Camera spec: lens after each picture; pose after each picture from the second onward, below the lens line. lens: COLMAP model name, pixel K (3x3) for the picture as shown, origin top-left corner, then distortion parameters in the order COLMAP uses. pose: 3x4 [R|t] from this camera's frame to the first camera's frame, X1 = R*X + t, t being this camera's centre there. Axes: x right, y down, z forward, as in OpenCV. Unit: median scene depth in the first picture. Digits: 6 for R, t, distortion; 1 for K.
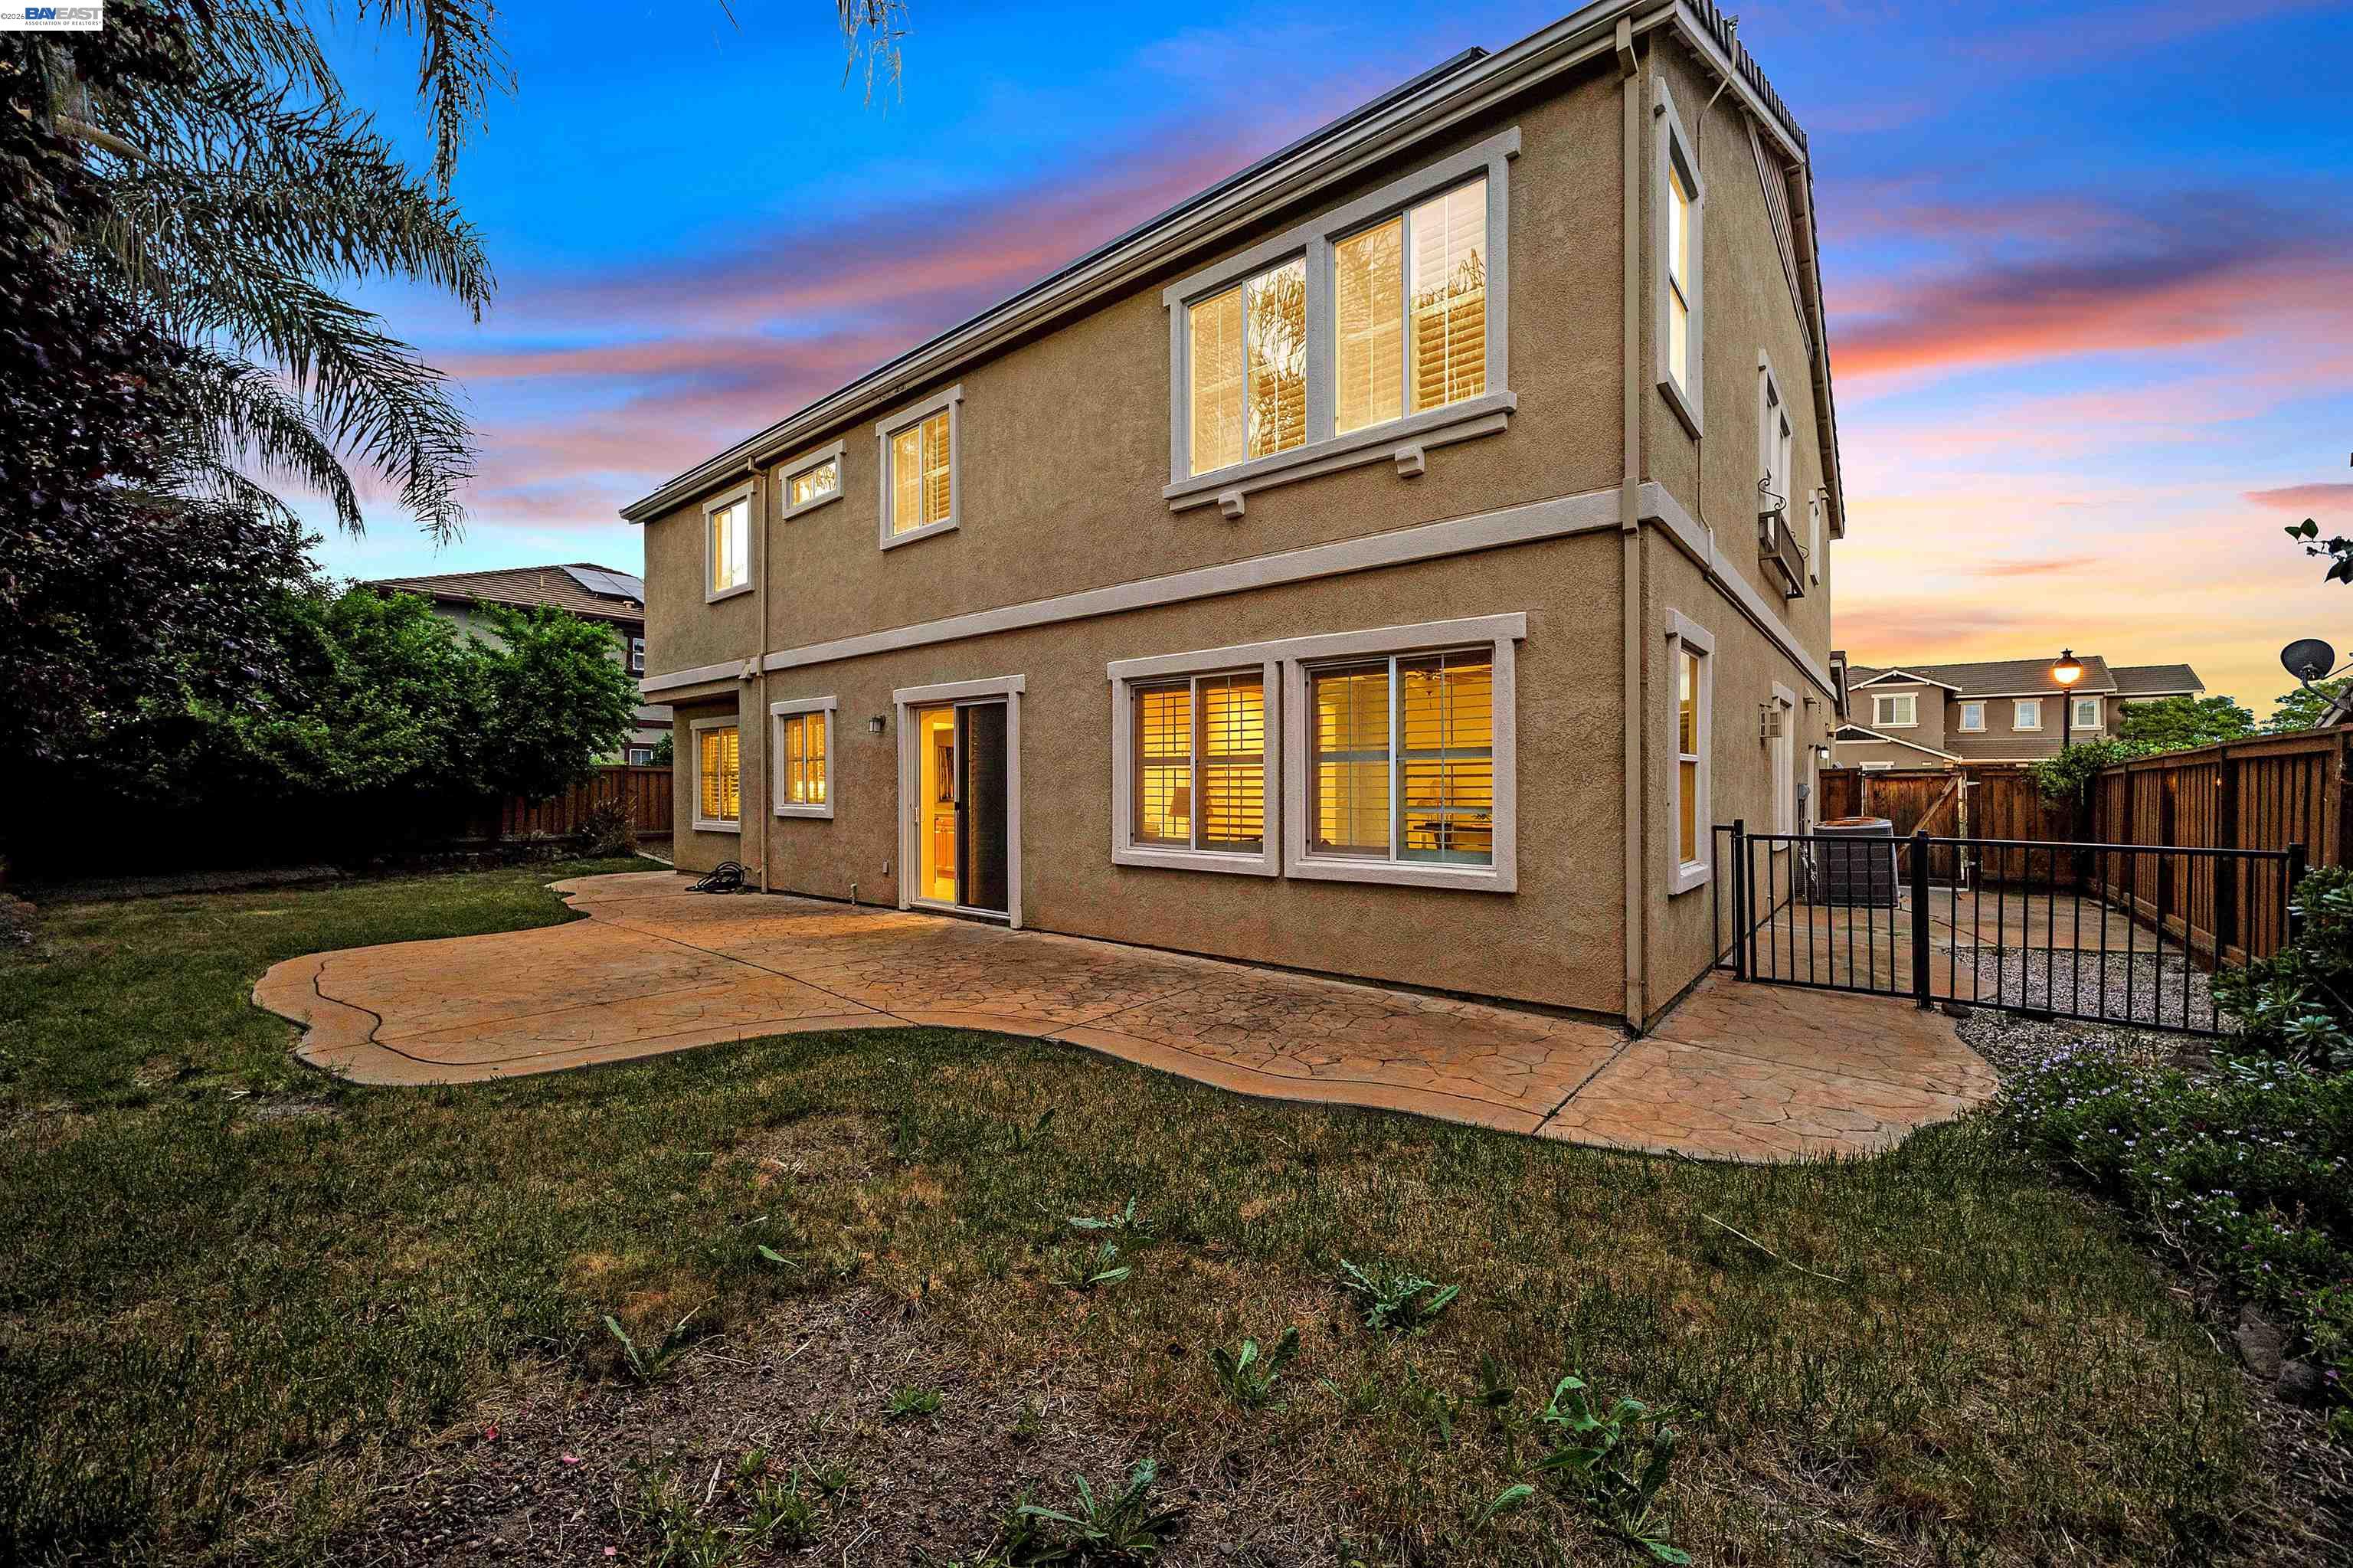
lens RADIAL K [[899.7, 0, 1176.5], [0, 899.7, 784.0], [0, 0, 1]] dist [0.000075, -0.000039]
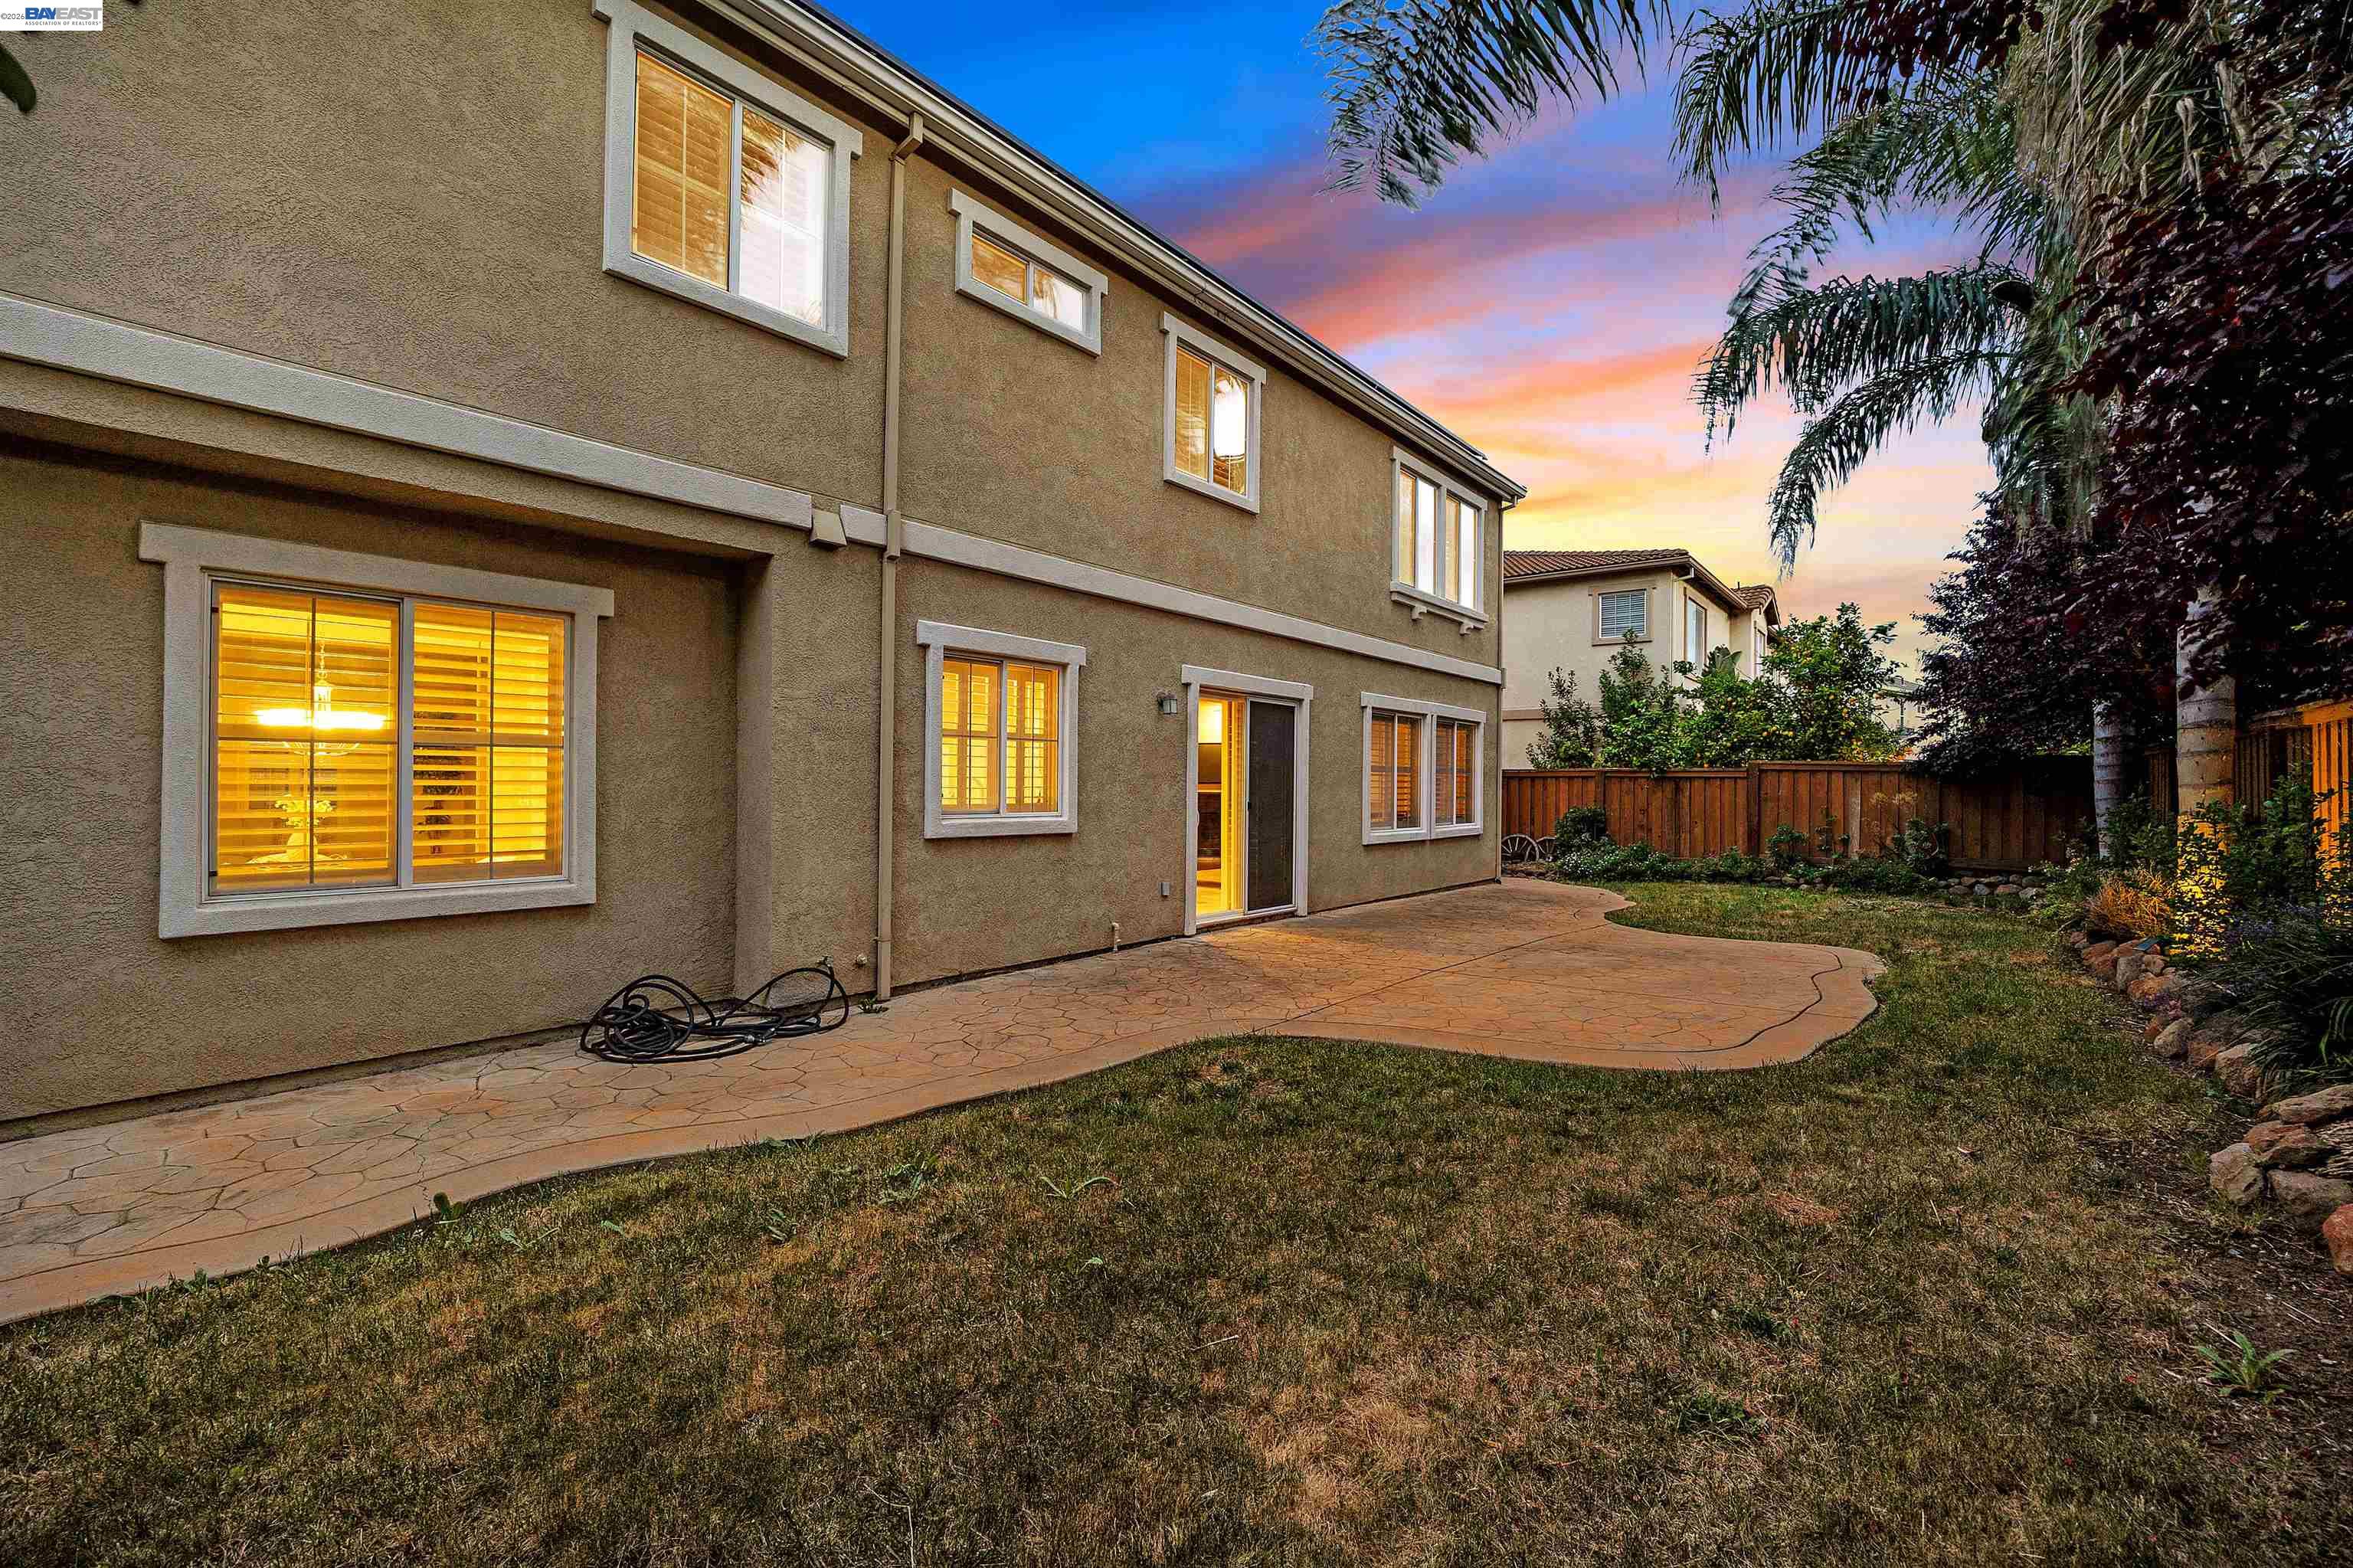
lens RADIAL K [[1057.6, 0, 1176.5], [0, 1057.6, 784.0], [0, 0, 1]] dist [-0.001449, -0.000064]
pose [[-0.039837, 0.002123, 0.999204, -1.369824], [-0.011590, 0.999929, -0.002587, 0.005058], [-0.999139, -0.011684, -0.039810, 1.133375]]
